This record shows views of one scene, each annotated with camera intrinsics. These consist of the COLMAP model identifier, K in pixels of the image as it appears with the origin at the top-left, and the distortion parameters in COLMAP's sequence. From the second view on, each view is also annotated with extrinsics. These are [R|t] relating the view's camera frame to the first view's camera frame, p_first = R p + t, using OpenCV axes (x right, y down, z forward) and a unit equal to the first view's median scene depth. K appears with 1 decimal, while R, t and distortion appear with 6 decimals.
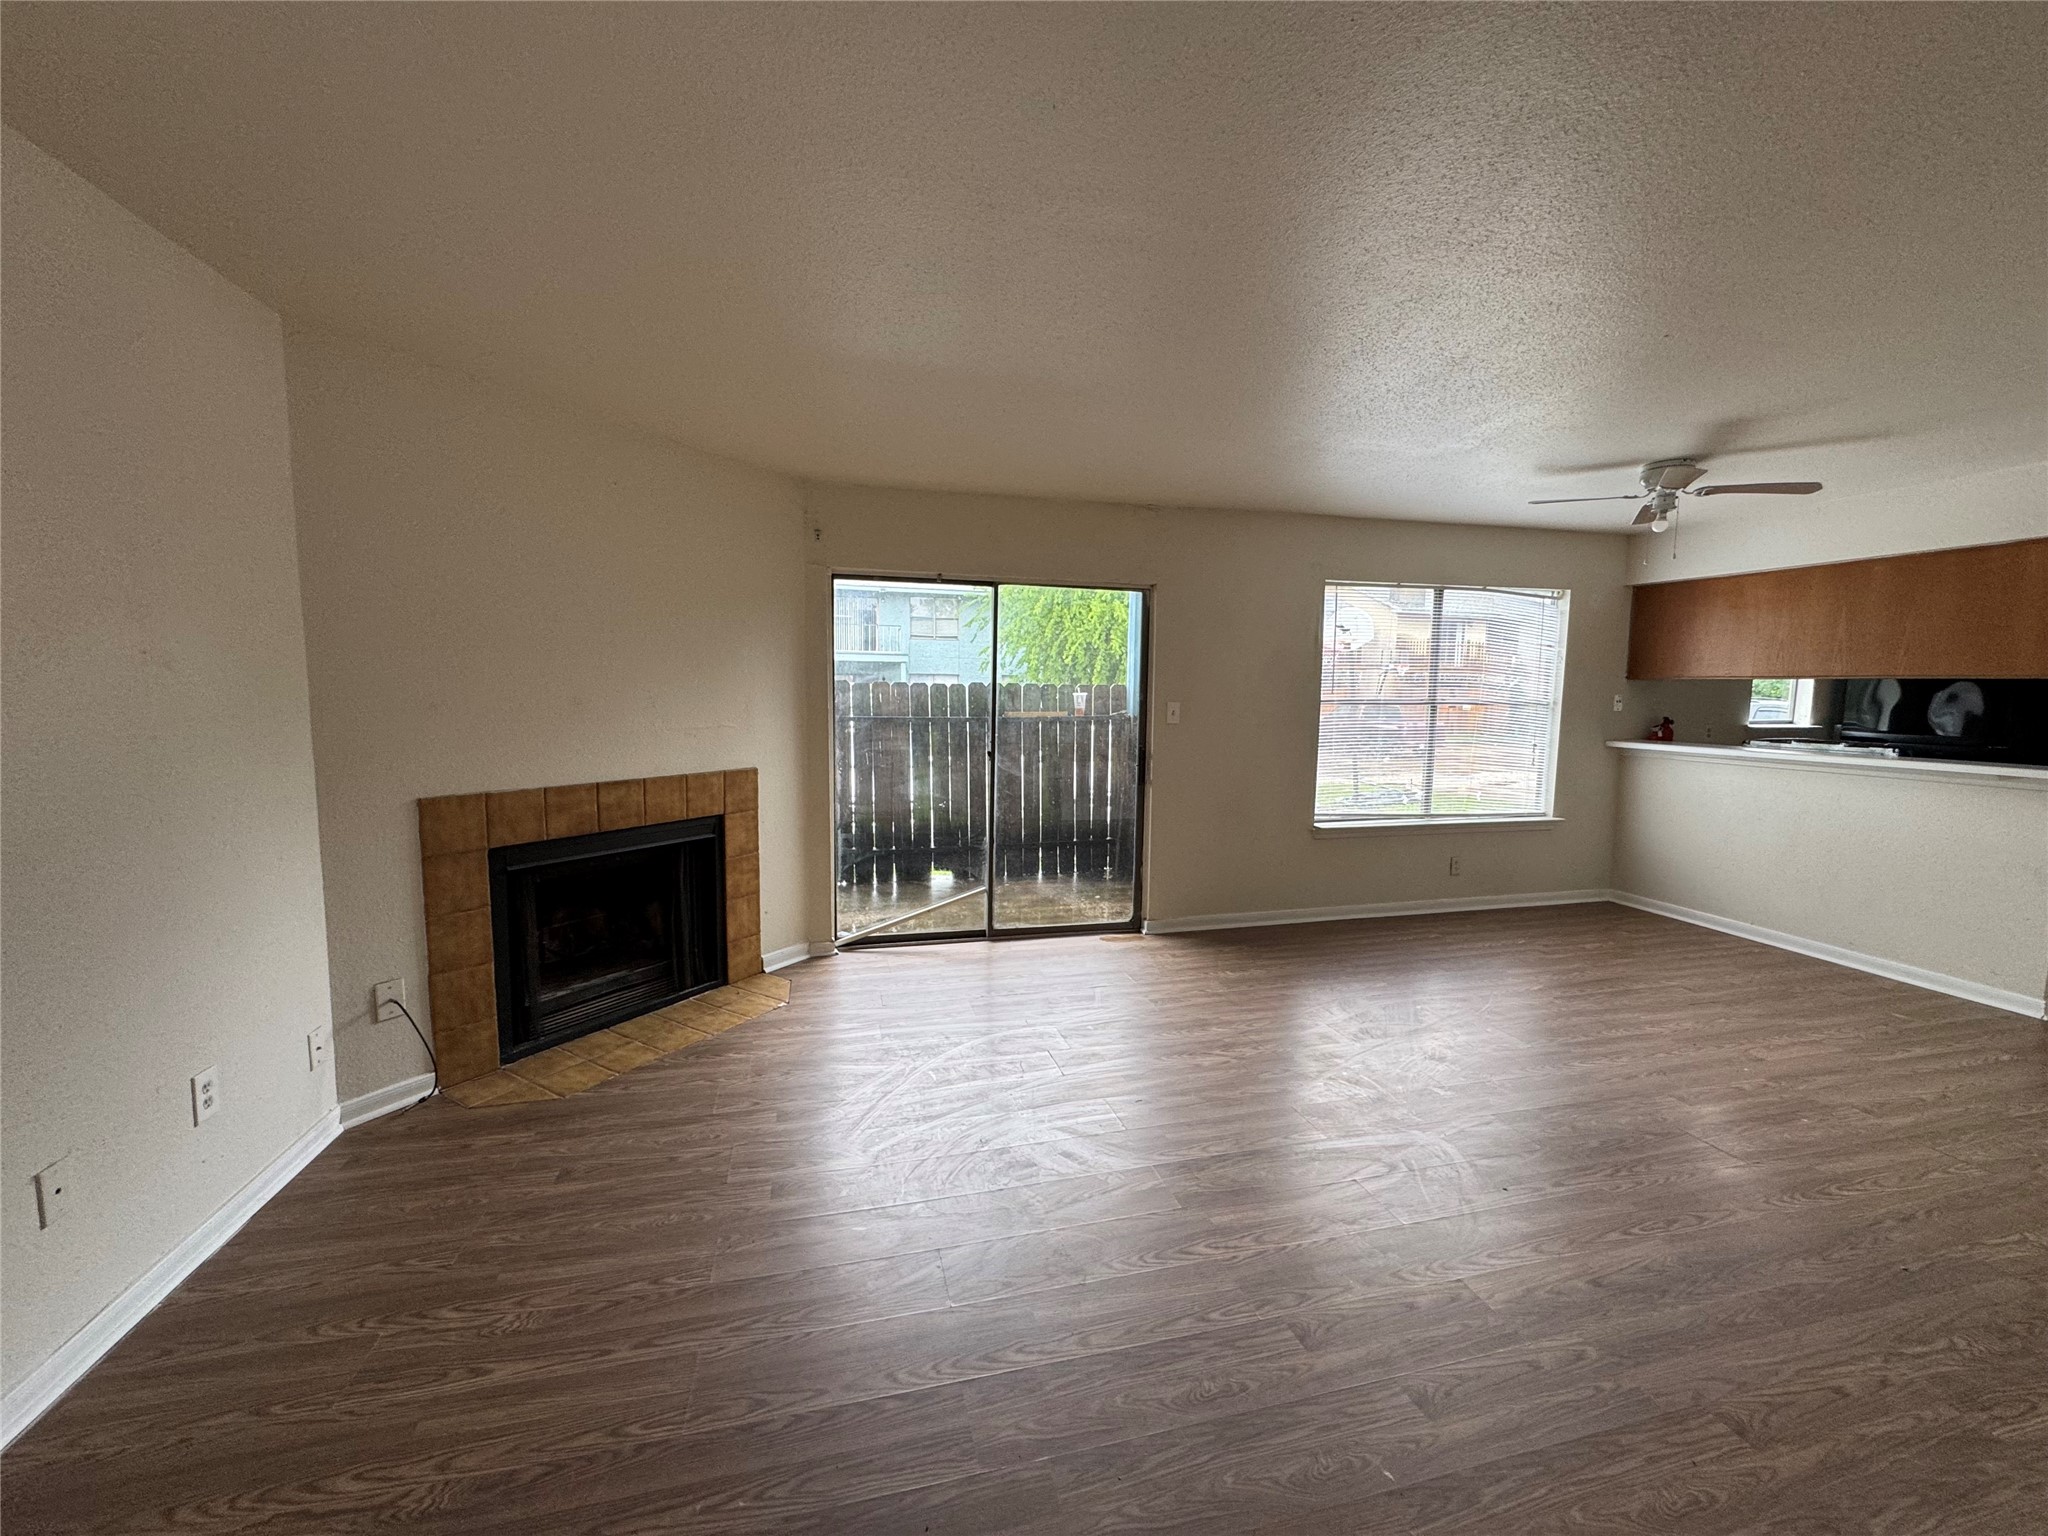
lens RADIAL K [[812.1, 0, 1024.0], [0, 812.1, 768.0], [0, 0, 1]] dist [-0.004681, 0.000104]
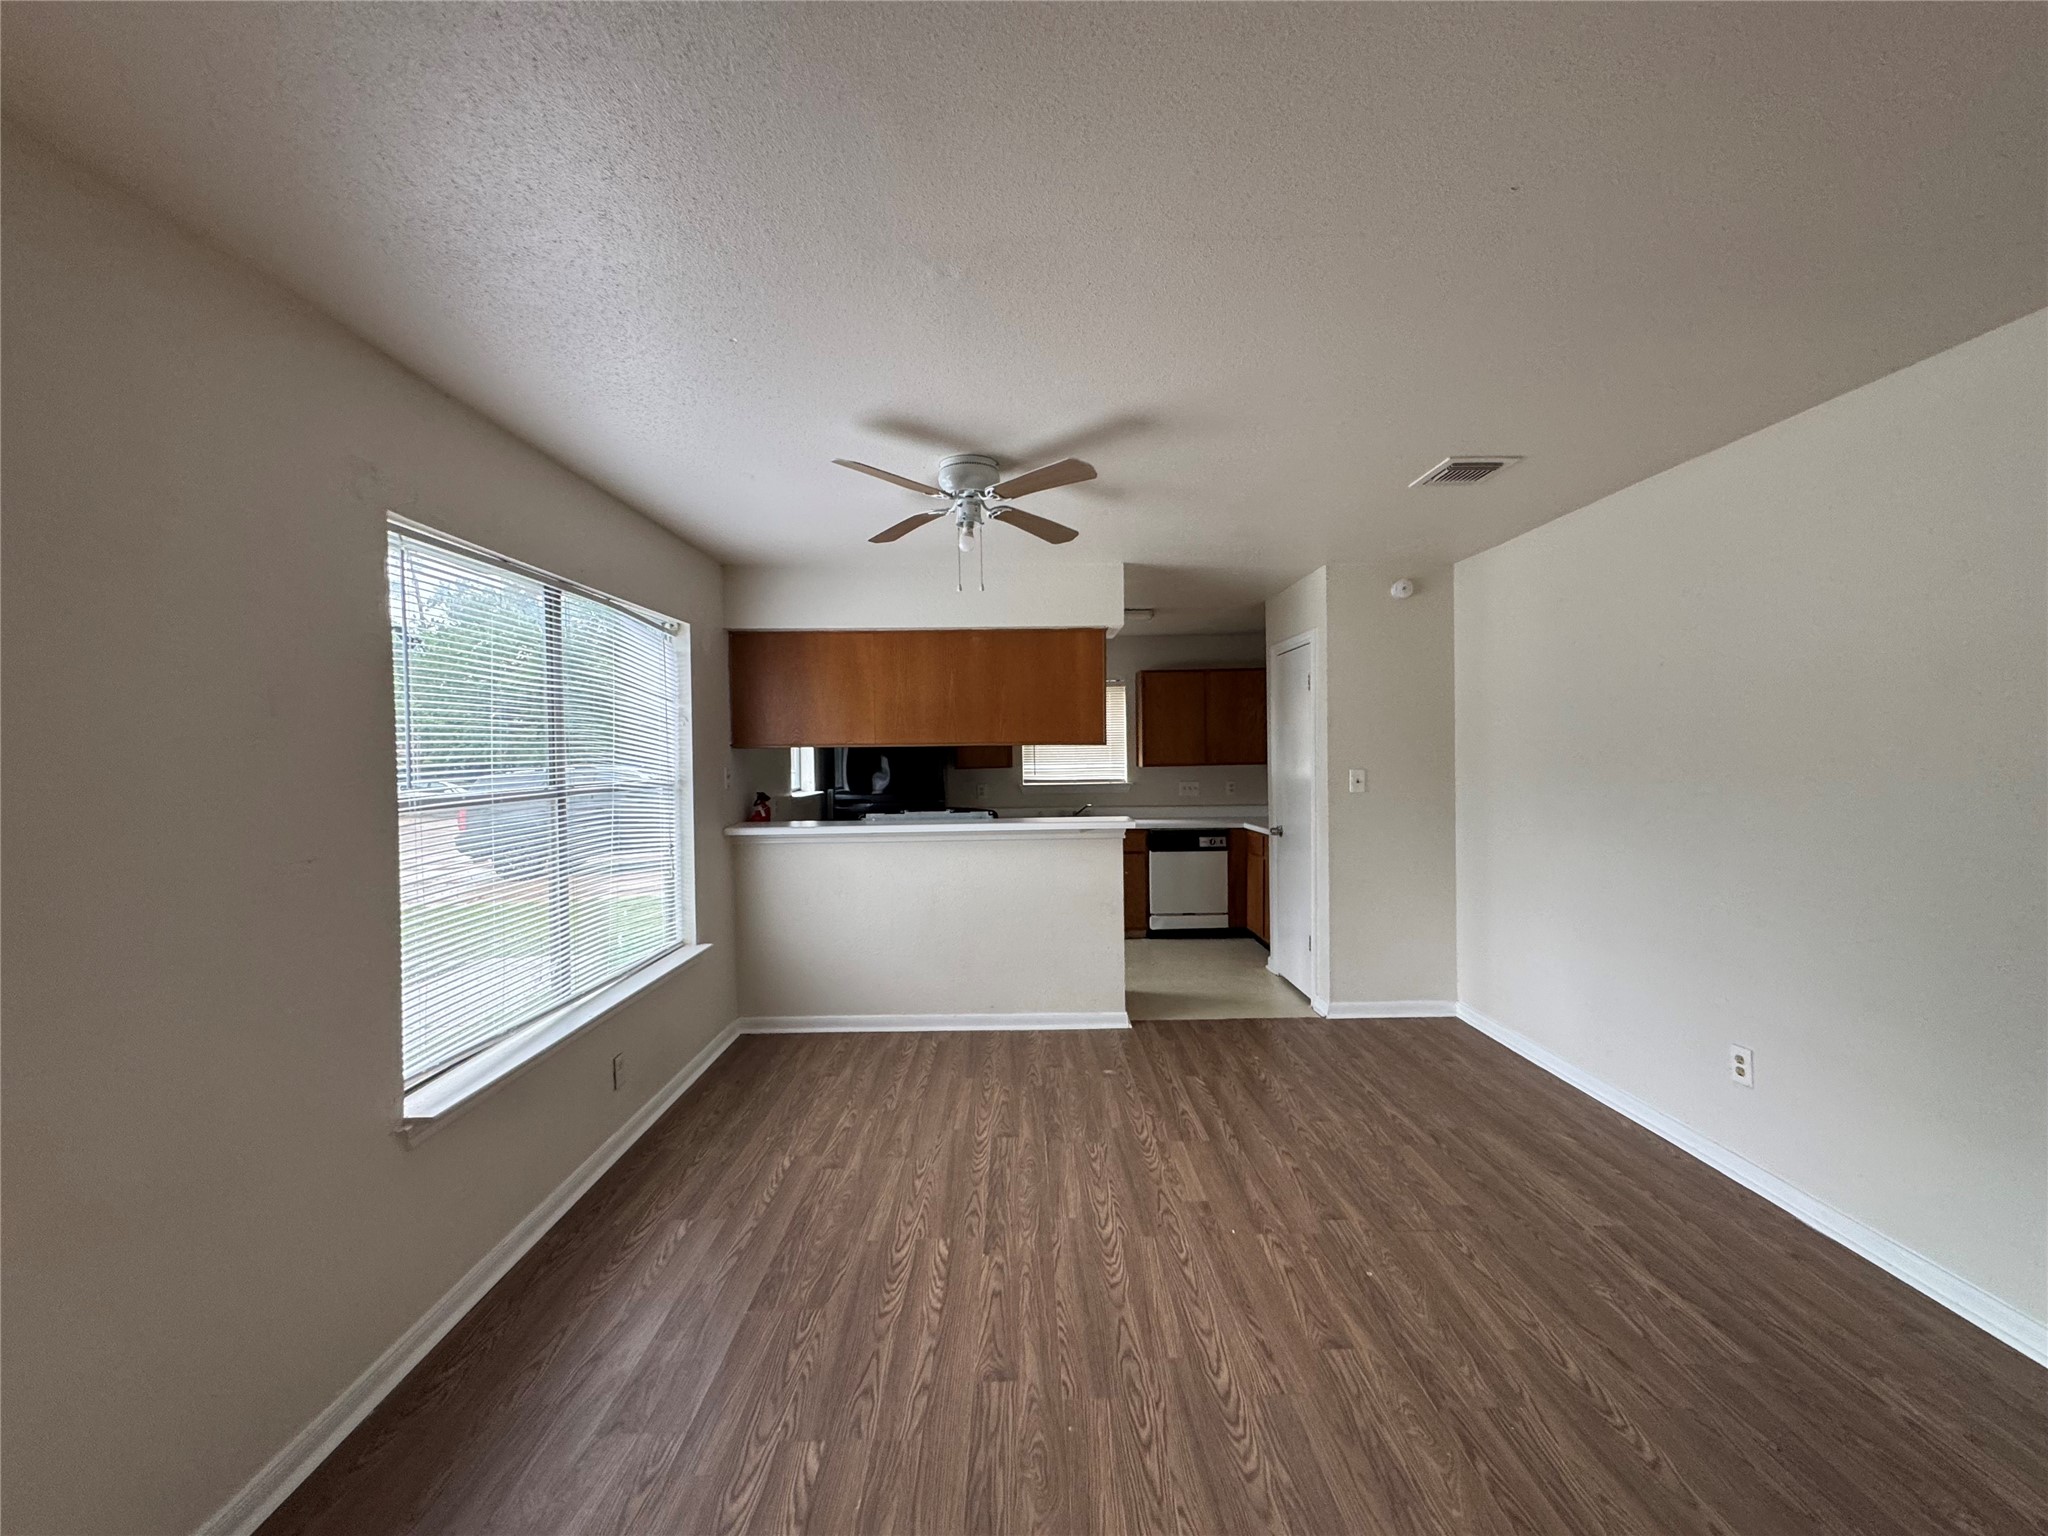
lens RADIAL K [[812.1, 0, 1024.0], [0, 812.1, 768.0], [0, 0, 1]] dist [-0.004681, 0.000104]
pose [[0.234833, -0.029196, 0.971597, 0.054520], [0.112008, 0.993703, 0.002788, -0.072837], [-0.965561, 0.108172, 0.236625, 0.650424]]
